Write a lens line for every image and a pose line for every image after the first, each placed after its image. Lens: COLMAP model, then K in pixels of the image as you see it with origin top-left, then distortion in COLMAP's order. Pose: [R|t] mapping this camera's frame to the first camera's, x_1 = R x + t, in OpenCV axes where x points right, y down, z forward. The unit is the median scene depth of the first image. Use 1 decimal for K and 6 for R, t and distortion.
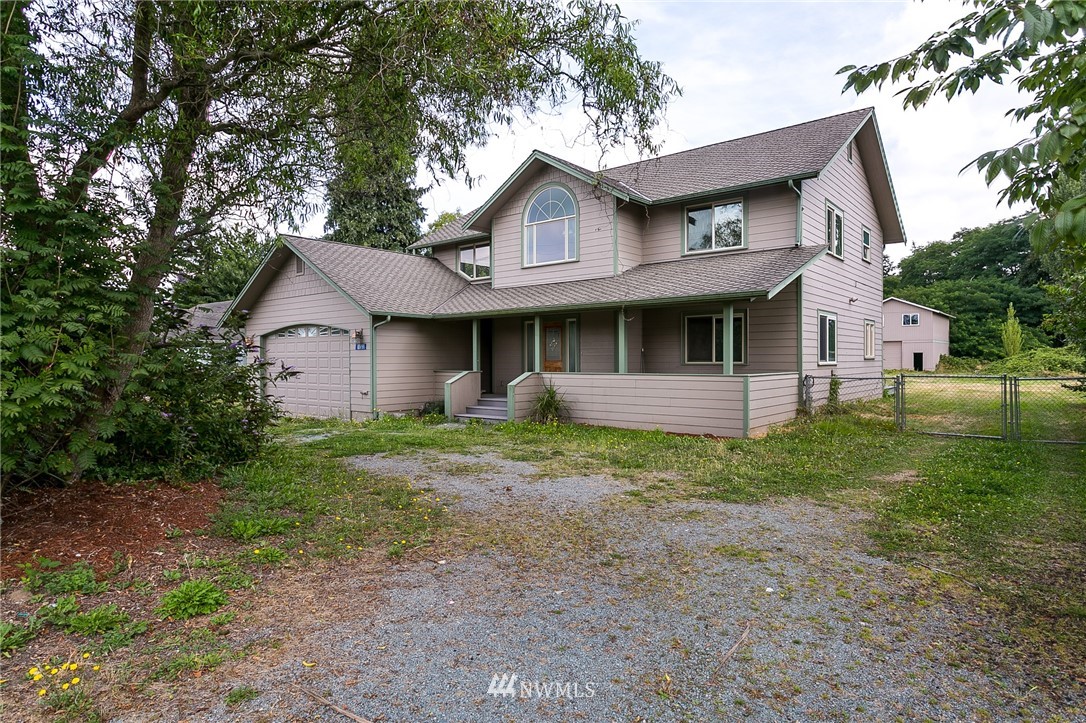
lens RADIAL K [[613.4, 0, 532.3], [0, 613.4, 363.4], [0, 0, 1]] dist [-0.002164, -0.001451]
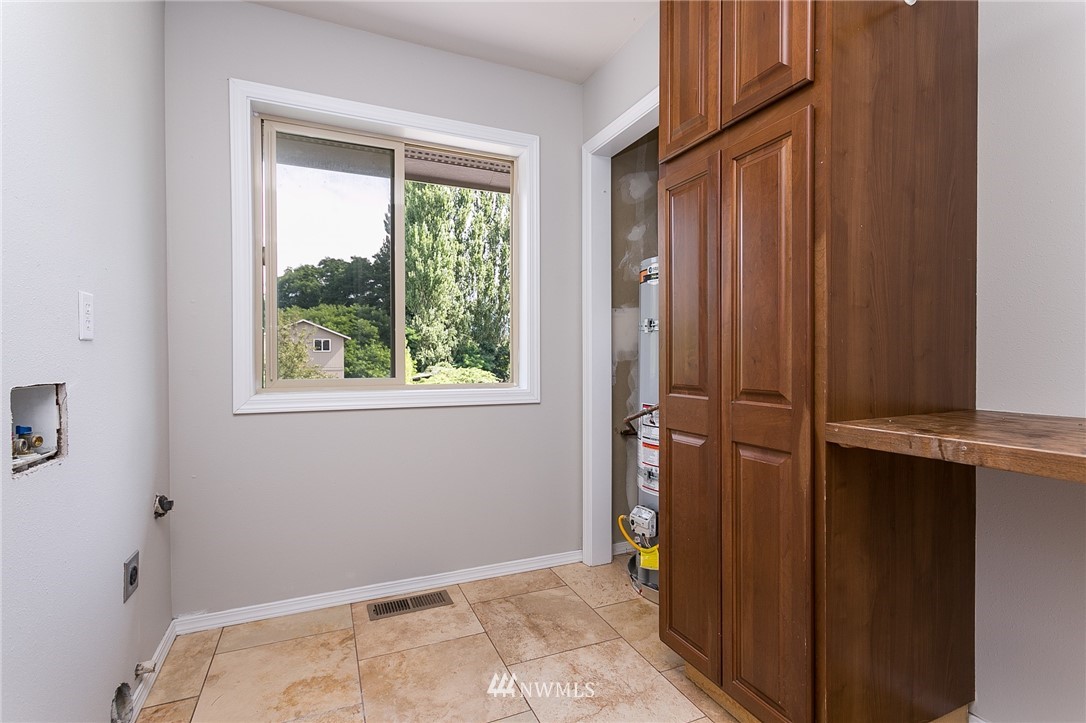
lens RADIAL K [[514.8, 0, 545.7], [0, 514.8, 363.9], [0, 0, 1]] dist [-0.001345, 0.002524]
pose [[0.434774, -0.005452, 0.900523, 0.060180], [0.004964, 0.999981, 0.003658, -0.043478], [-0.900526, 0.002880, 0.434793, 0.351630]]
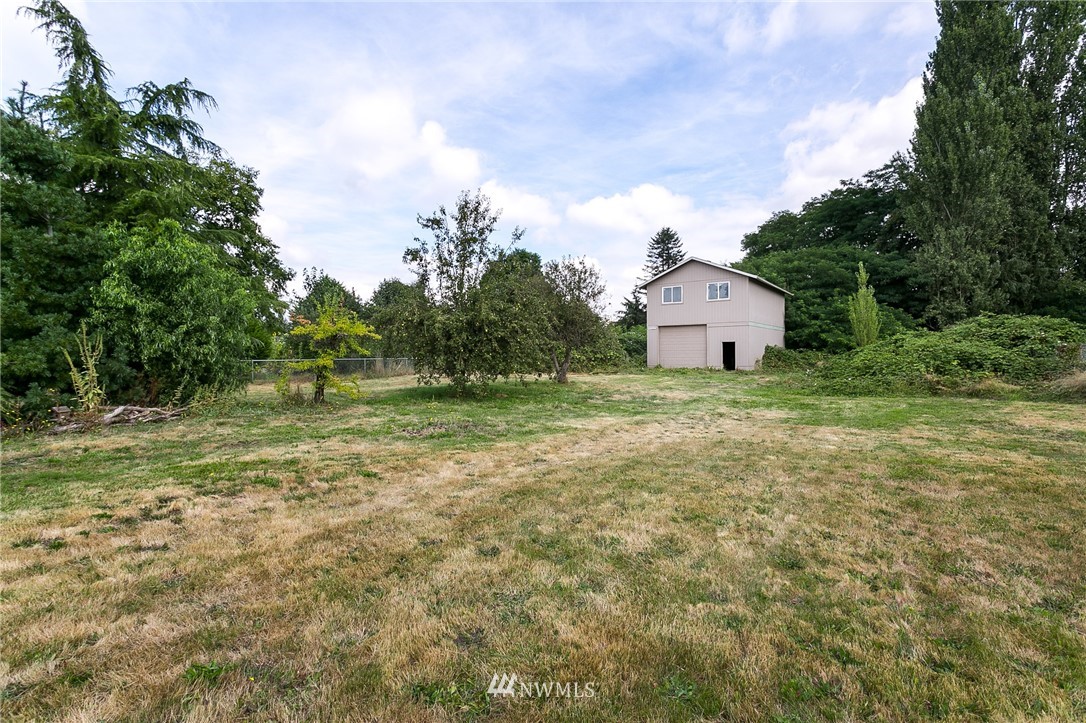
lens RADIAL K [[514.8, 0, 537.3], [0, 514.8, 358.7], [0, 0, 1]] dist [-0.001345, 0.002524]
pose [[0.996270, -0.001538, 0.086274, 0.376571], [0.001613, 0.999998, -0.000803, 0.000525], [-0.086273, 0.000939, 0.996271, 0.469577]]
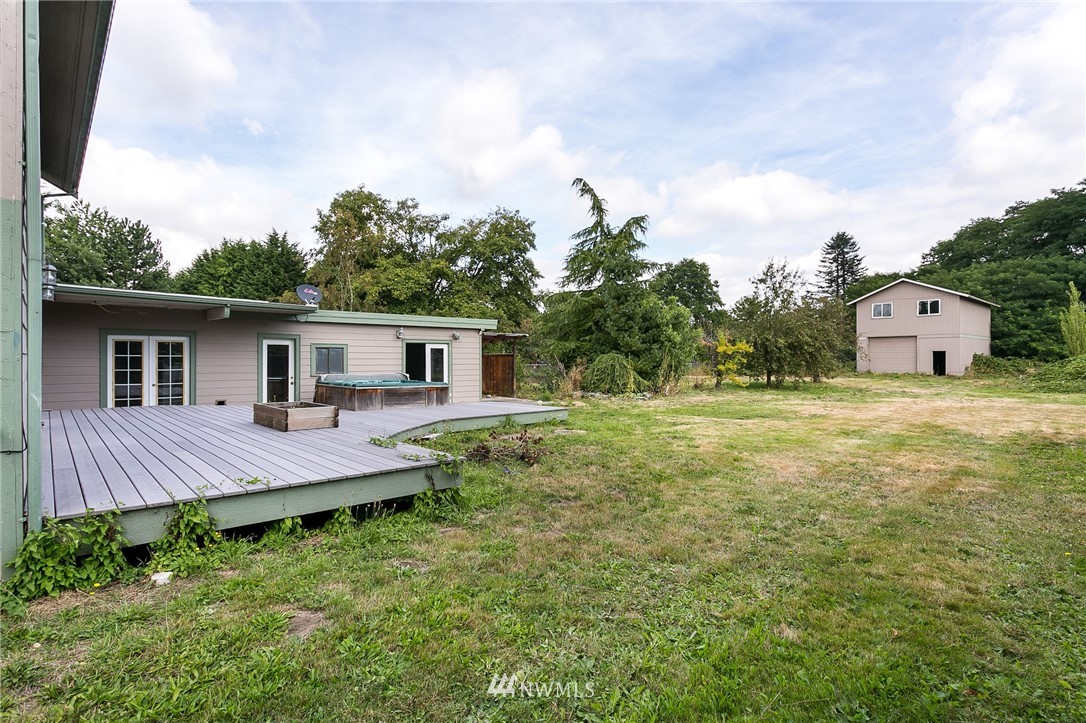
lens RADIAL K [[547.6, 0, 544.0], [0, 547.6, 358.2], [0, 0, 1]] dist [0.004349, 0.000180]
pose [[0.992488, 0.001911, -0.122328, 0.228403], [-0.003167, 0.999944, -0.010074, -0.000317], [0.122302, 0.010386, 0.992439, 0.269519]]
